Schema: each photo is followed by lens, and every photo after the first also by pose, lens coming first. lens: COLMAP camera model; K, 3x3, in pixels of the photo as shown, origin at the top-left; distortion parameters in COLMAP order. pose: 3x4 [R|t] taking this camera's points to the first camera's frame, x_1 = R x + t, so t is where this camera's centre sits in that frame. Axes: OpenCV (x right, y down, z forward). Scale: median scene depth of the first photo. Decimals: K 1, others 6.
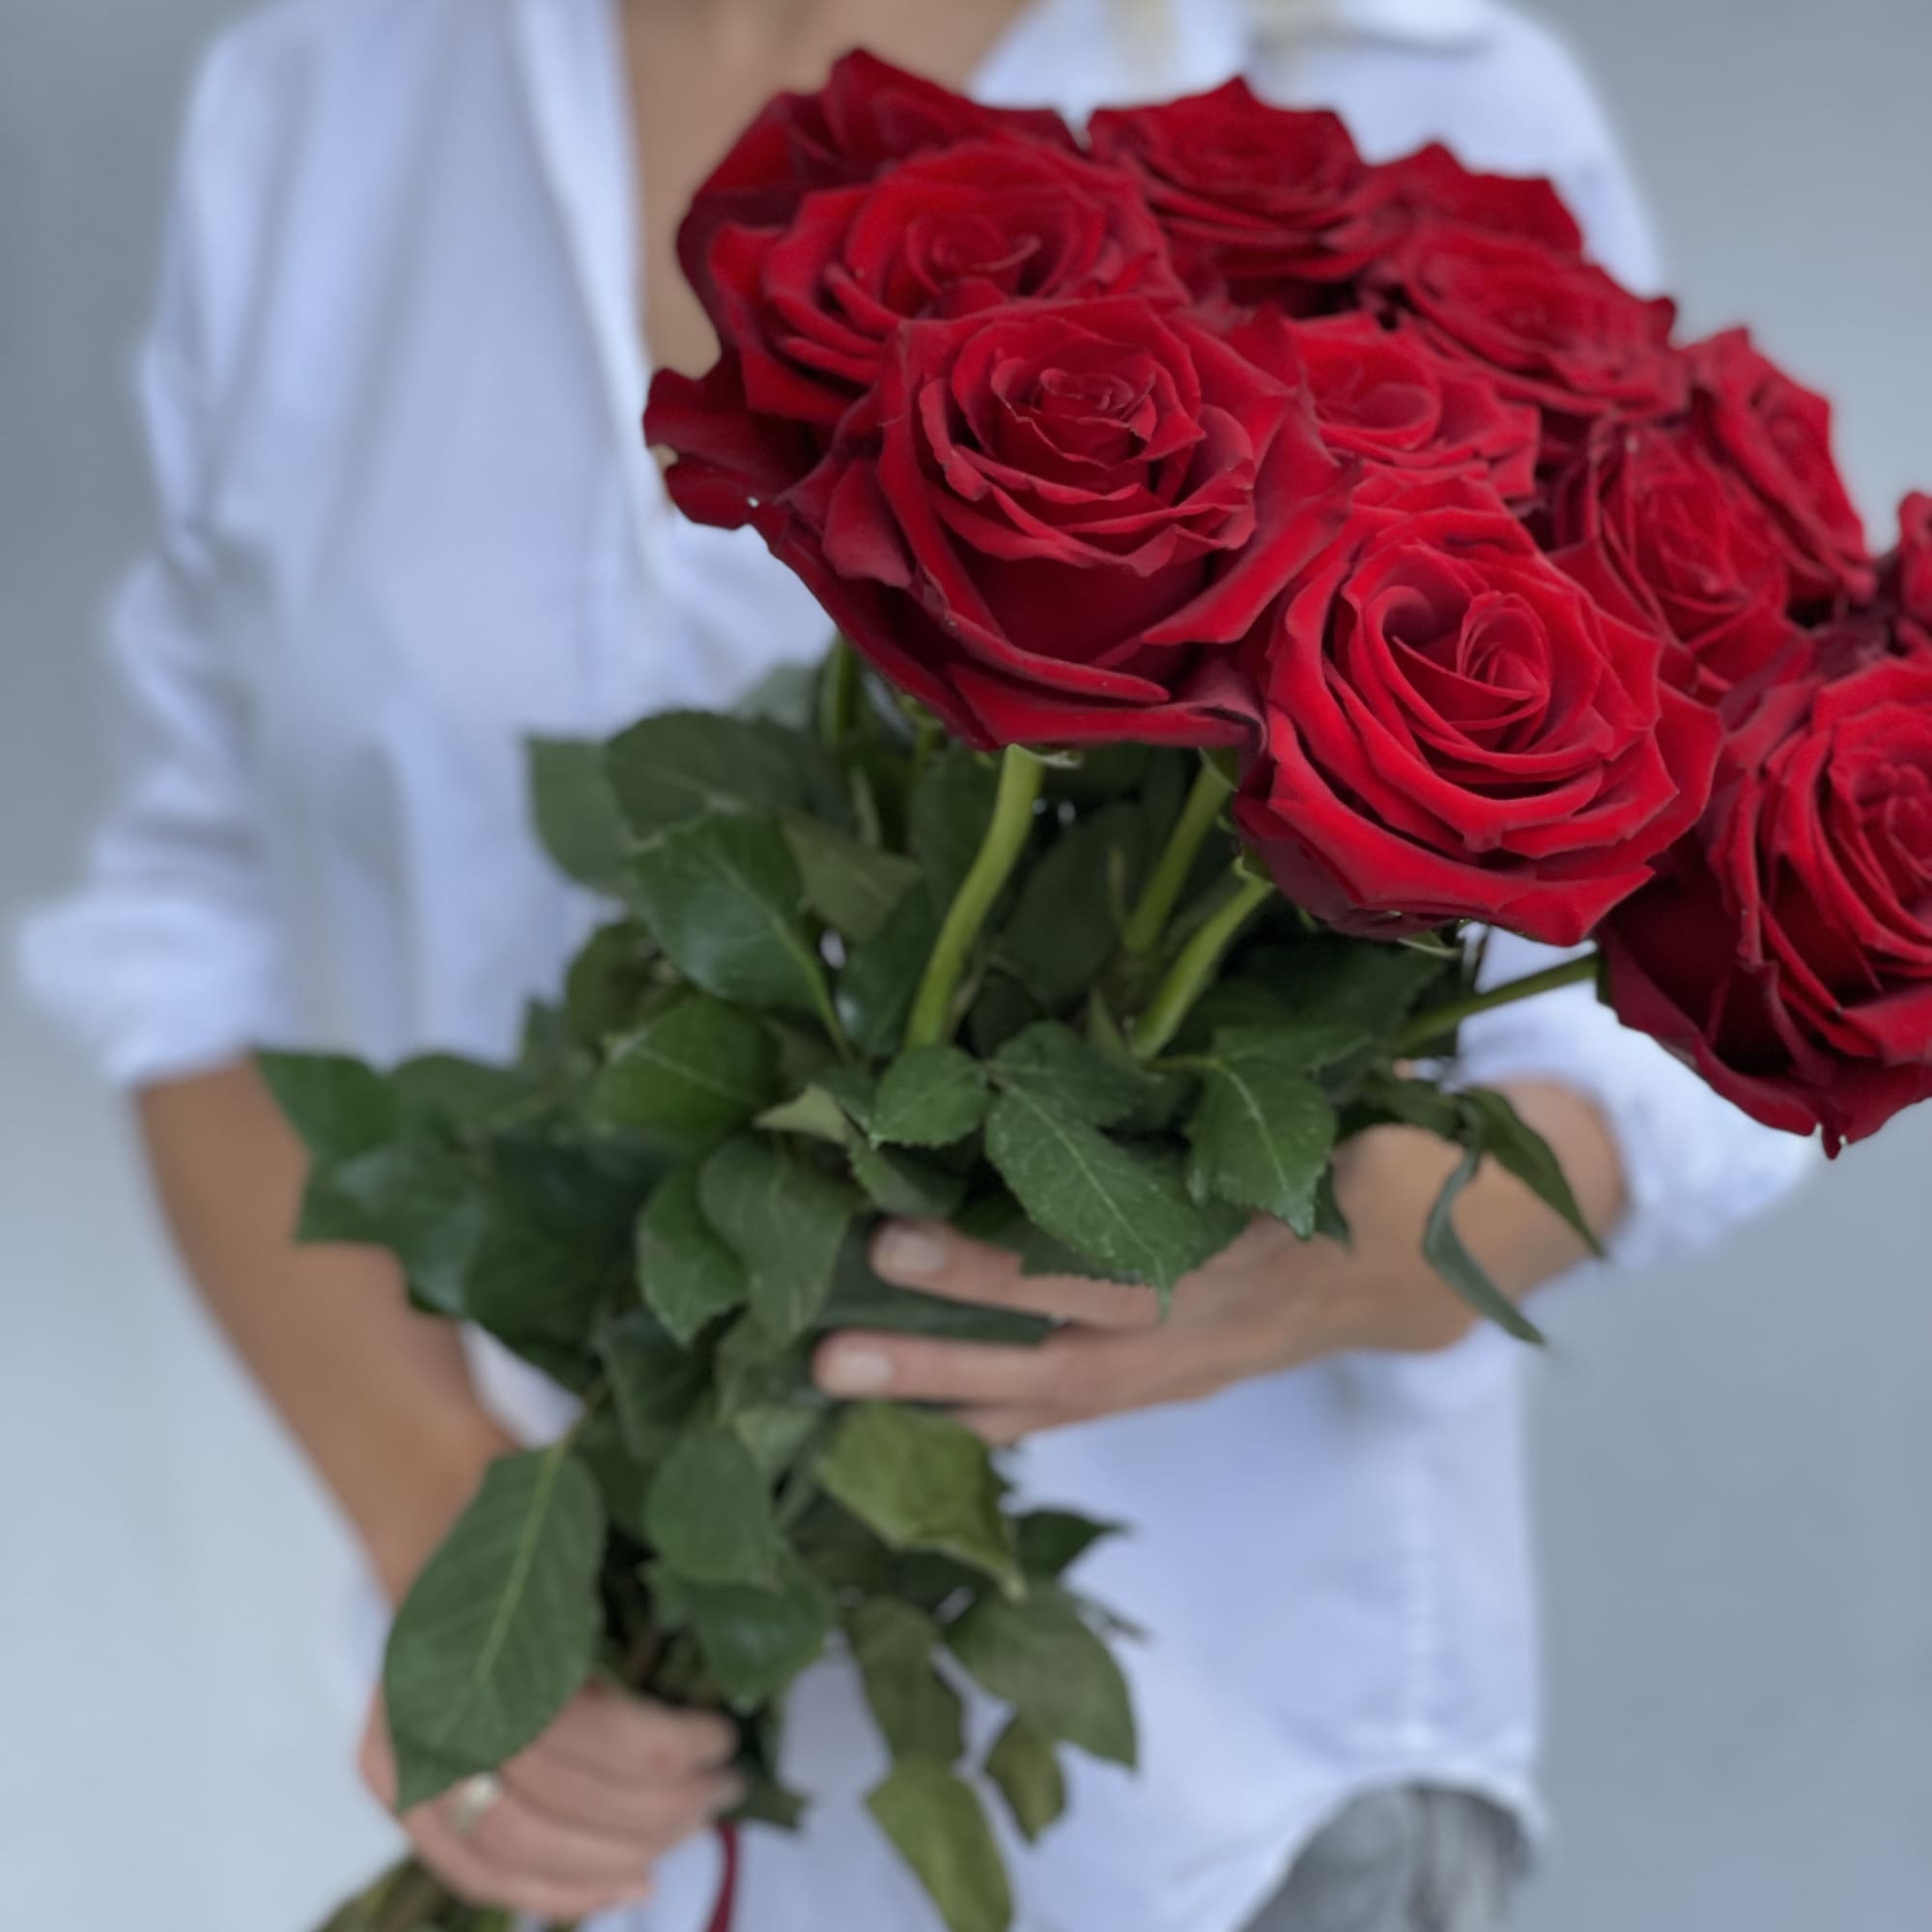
lens RADIAL K [[3627.6, 0, 960.4], [0, 3627.6, 956.9], [0, 0, 1]] dist [0.083352, 0.000000]
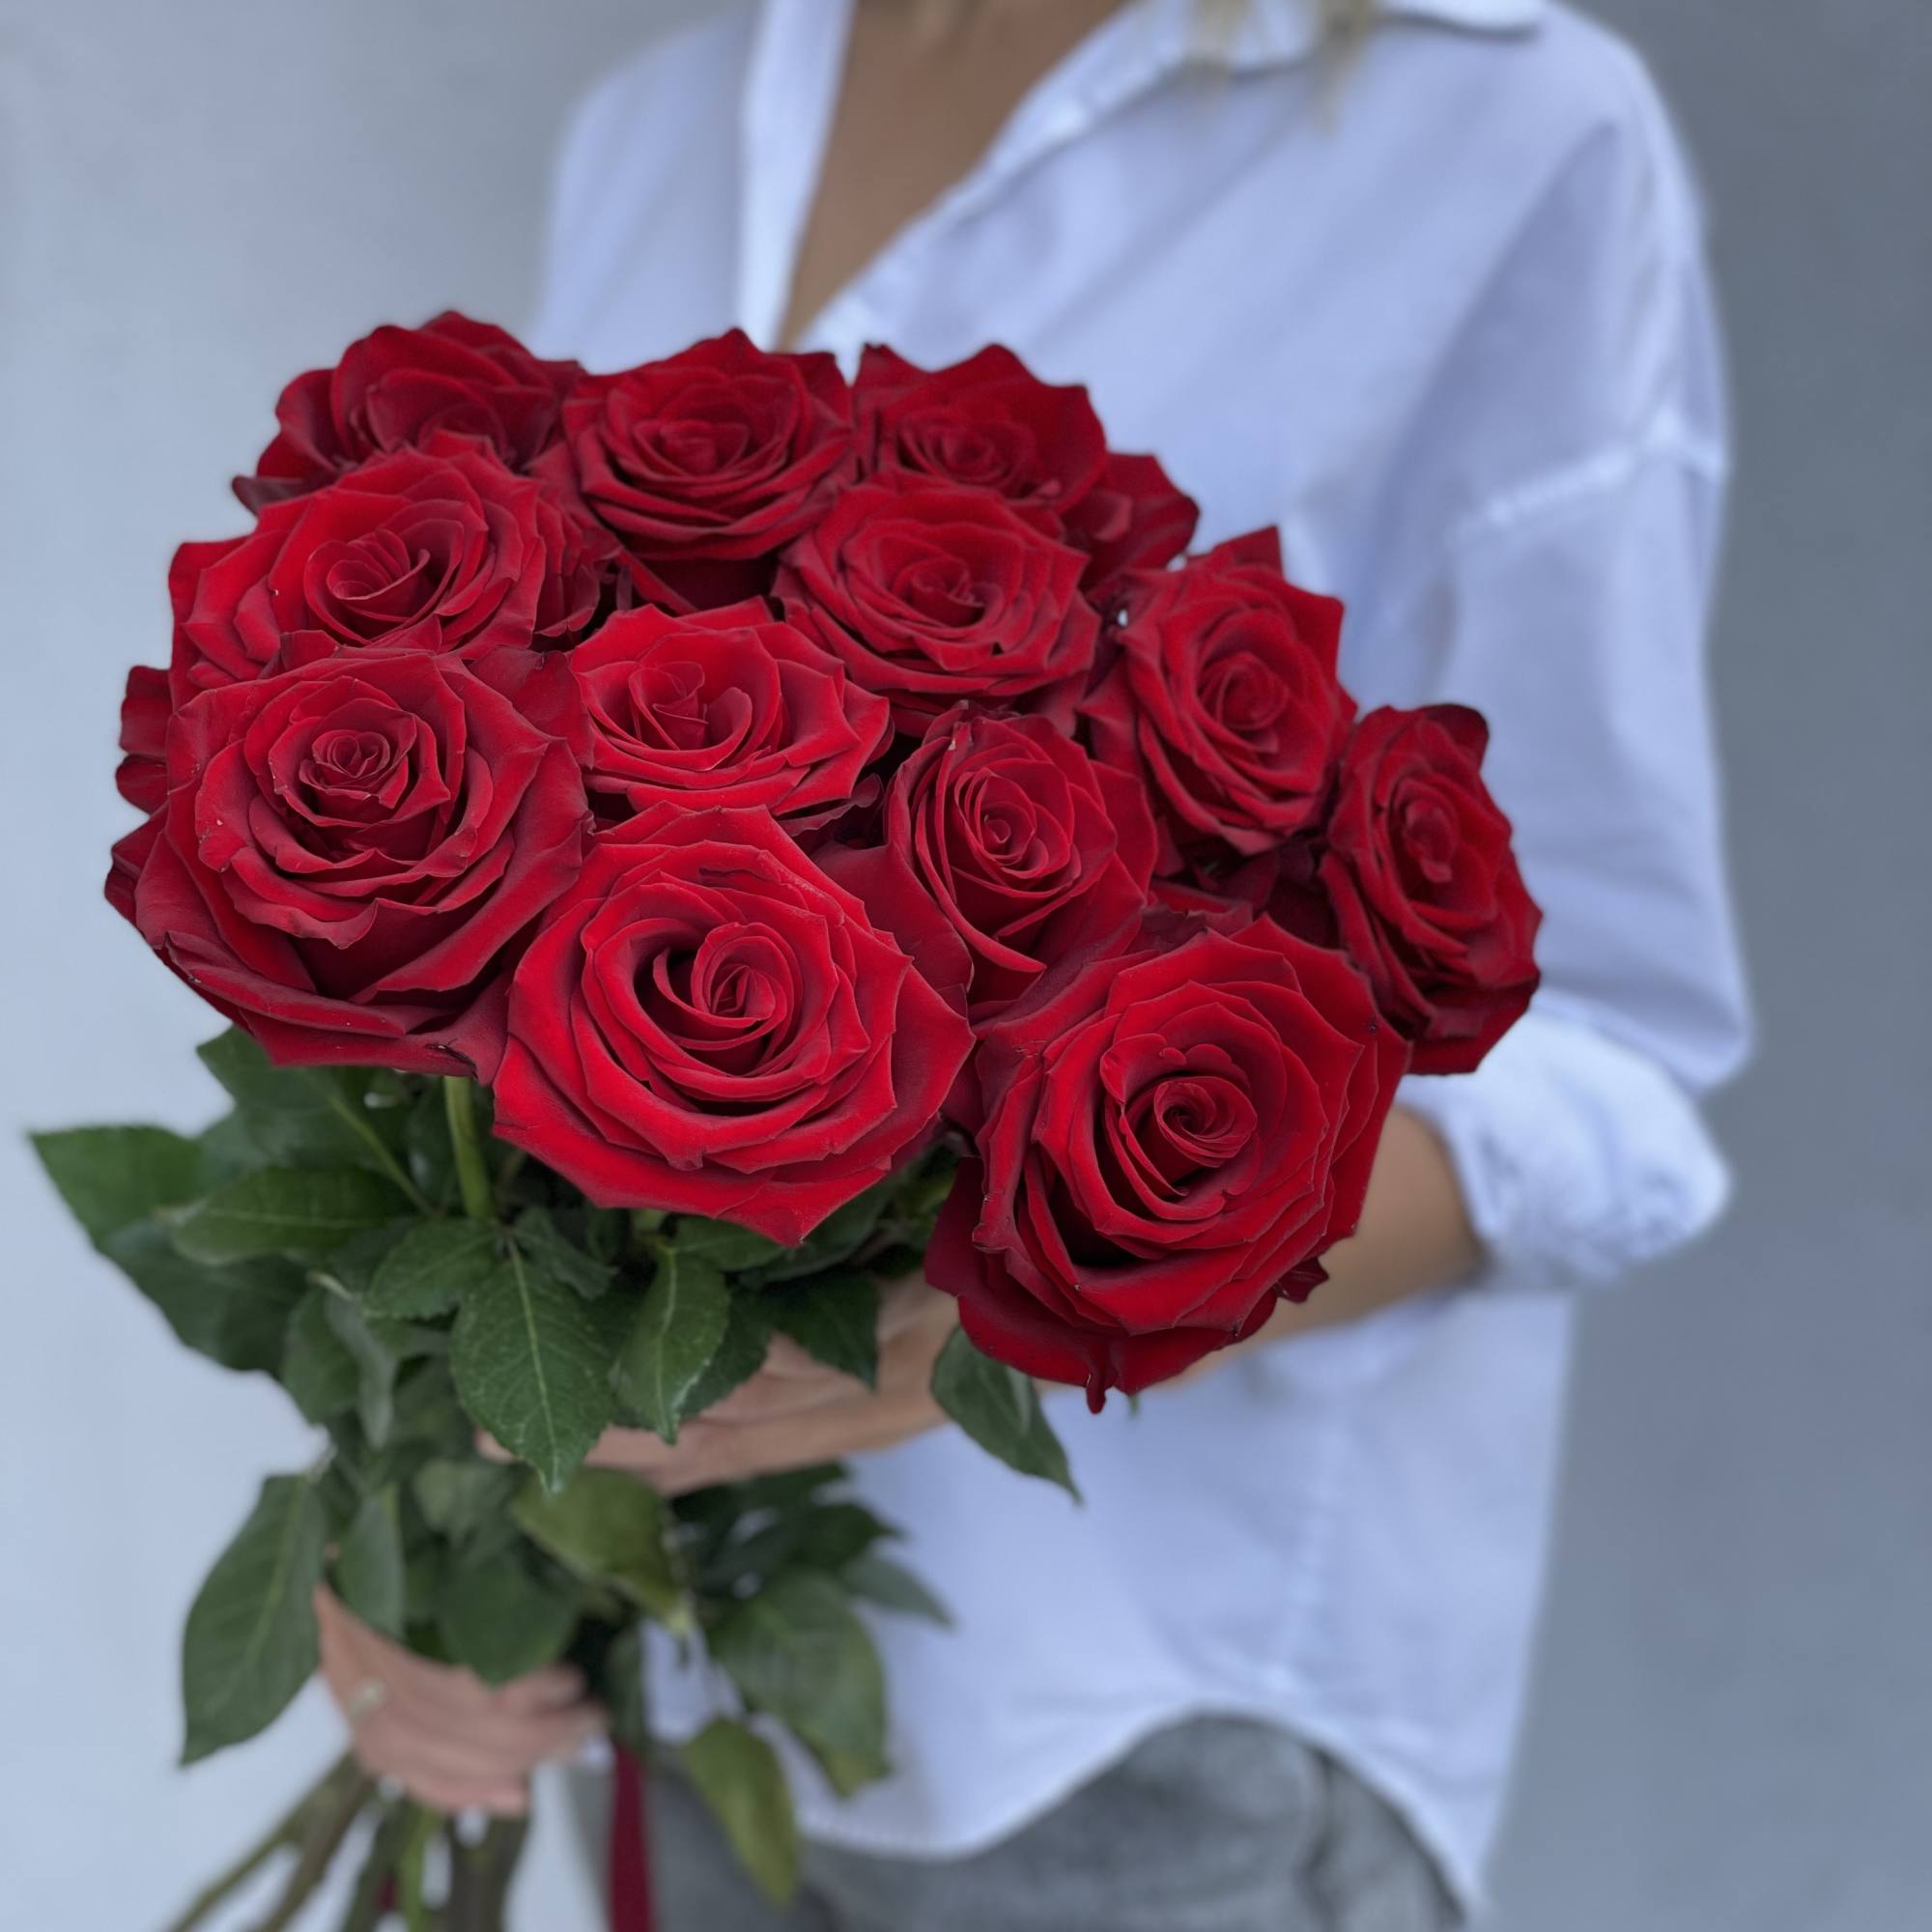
lens RADIAL K [[3627.6, 0, 966.7], [0, 3627.6, 882.4], [0, 0, 1]] dist [0.083352, 0.000000]
pose [[0.961635, 0.028916, -0.272805, 0.515165], [0.004290, 0.992723, 0.120345, -0.244925], [0.274300, -0.116898, 0.954513, -0.037763]]
